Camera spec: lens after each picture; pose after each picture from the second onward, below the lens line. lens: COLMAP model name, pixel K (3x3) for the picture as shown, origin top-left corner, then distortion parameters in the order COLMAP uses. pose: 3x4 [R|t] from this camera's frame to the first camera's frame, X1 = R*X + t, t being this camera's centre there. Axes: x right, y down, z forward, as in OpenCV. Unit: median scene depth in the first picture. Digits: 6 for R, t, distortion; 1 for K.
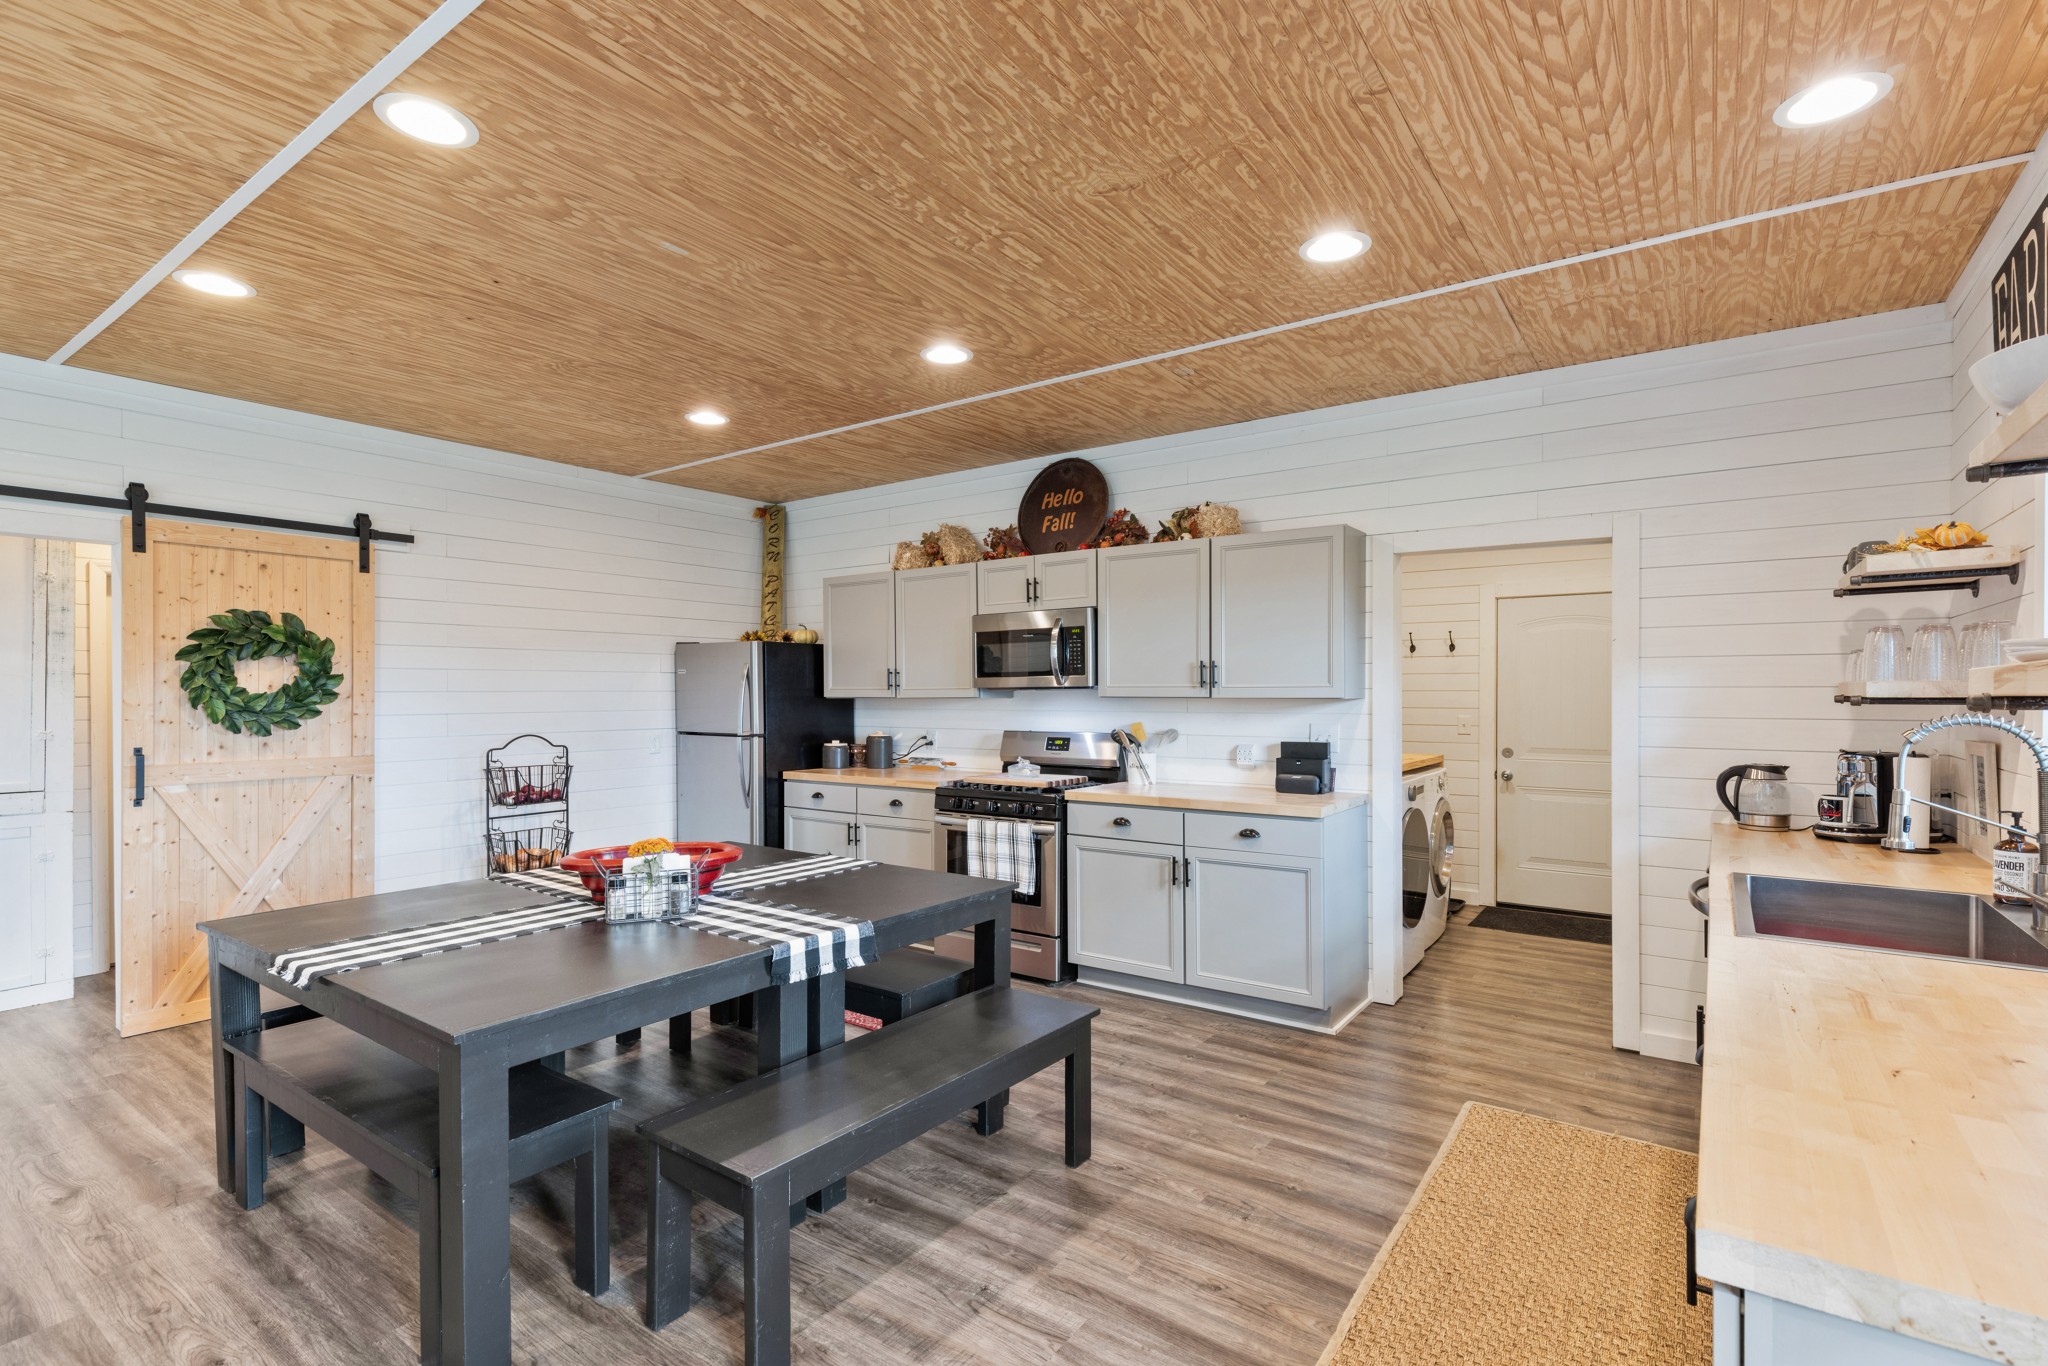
lens RADIAL K [[923.0, 0, 1009.3], [0, 923.0, 699.4], [0, 0, 1]] dist [0.002375, -0.000231]
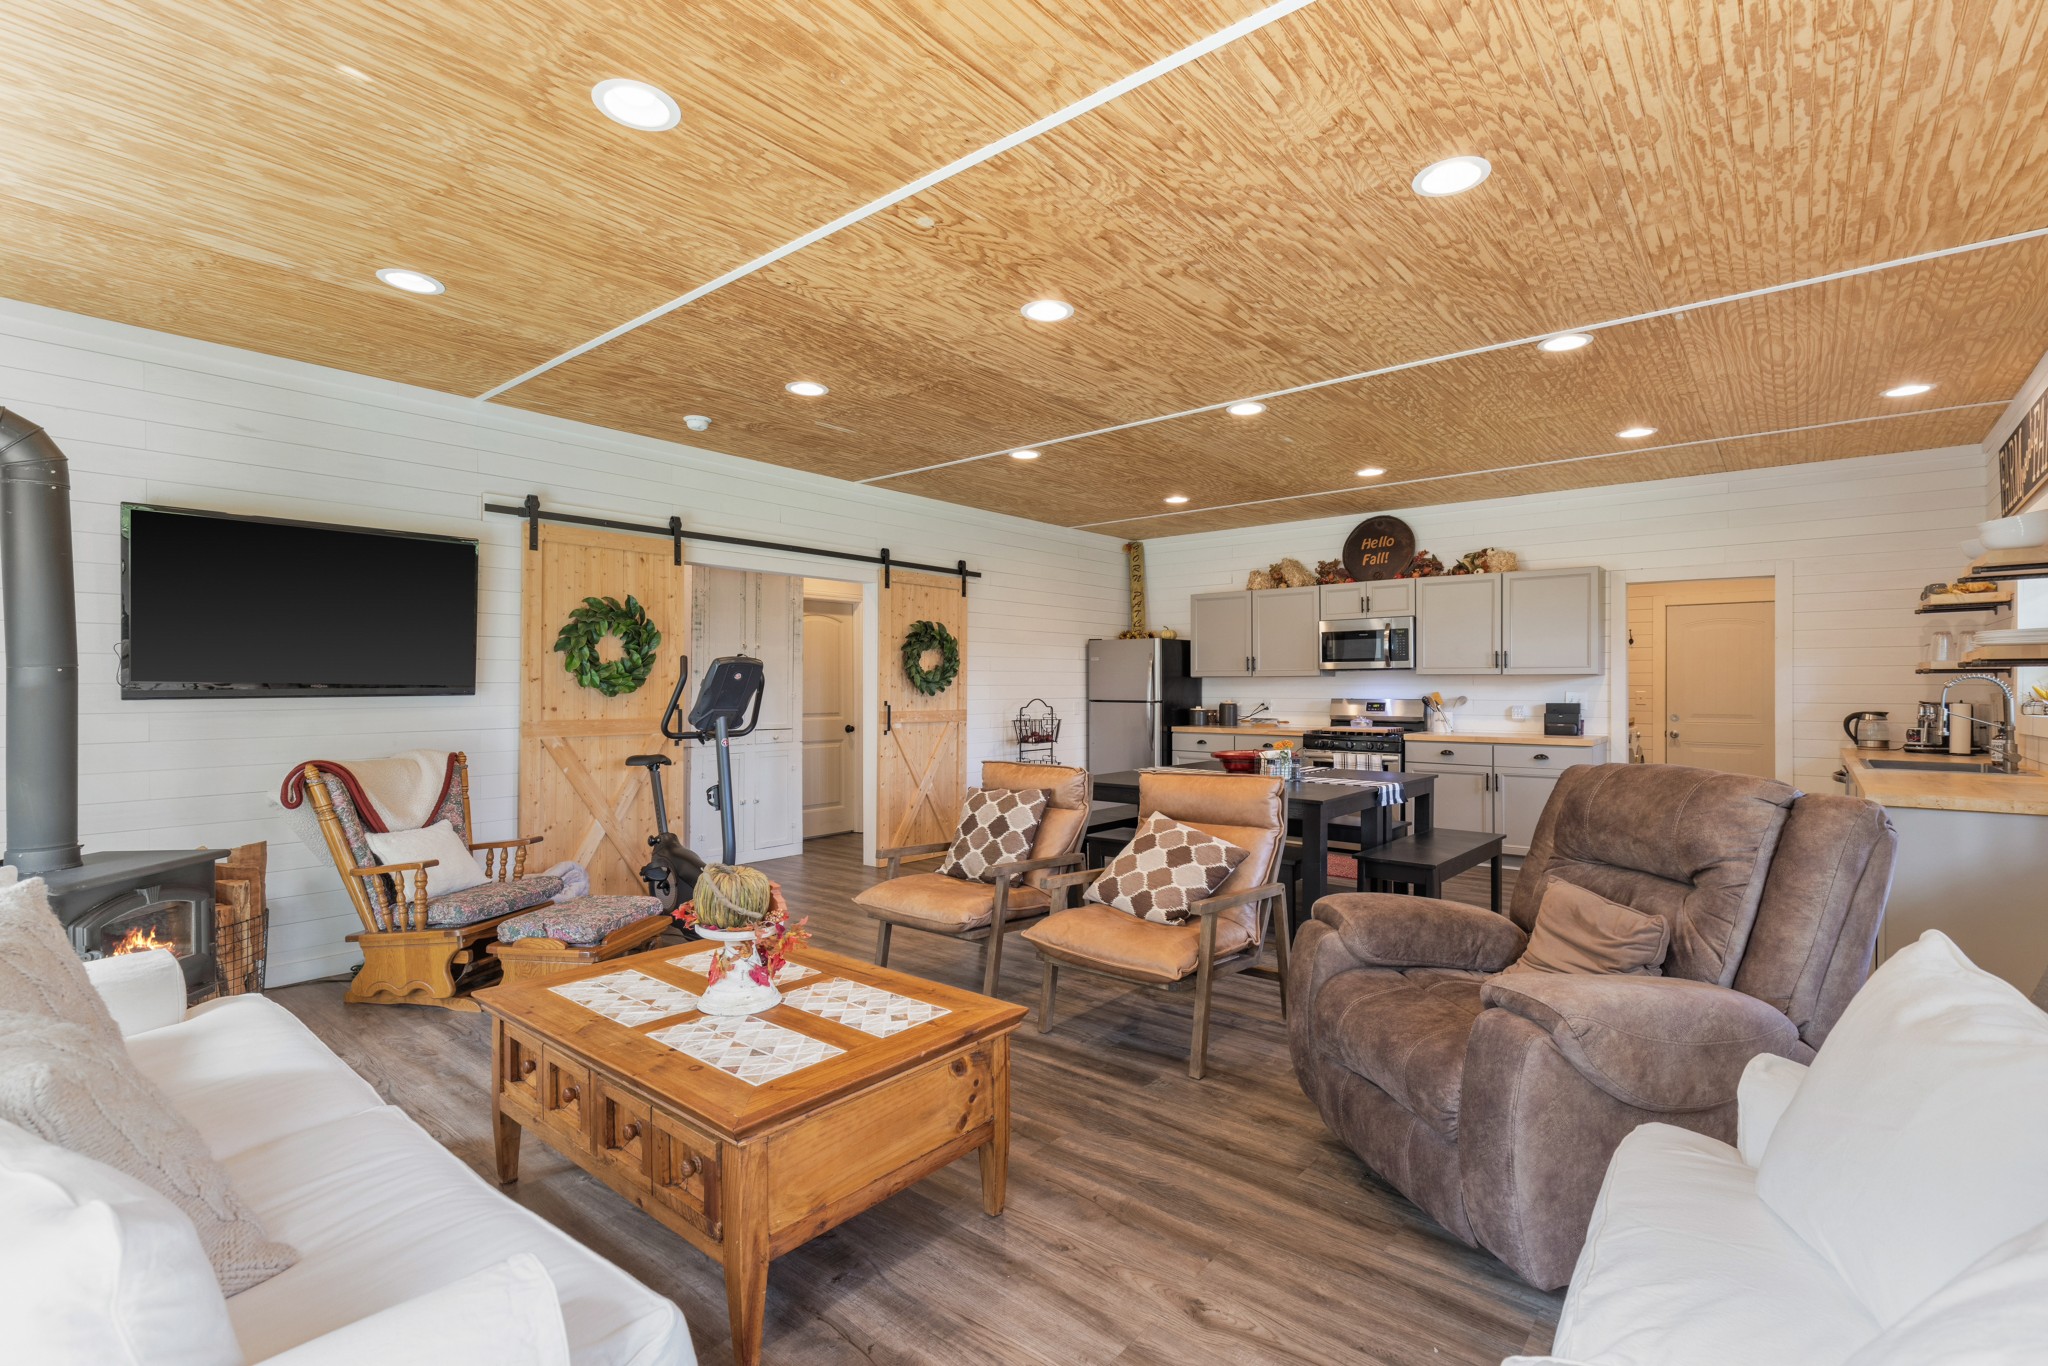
lens RADIAL K [[923.0, 0, 1019.3], [0, 923.0, 684.3], [0, 0, 1]] dist [0.002375, -0.000231]
pose [[0.998587, 0.001714, -0.053105, -0.489602], [-0.002130, 0.999967, -0.007785, 0.027193], [0.053090, 0.007887, 0.998559, -0.578965]]
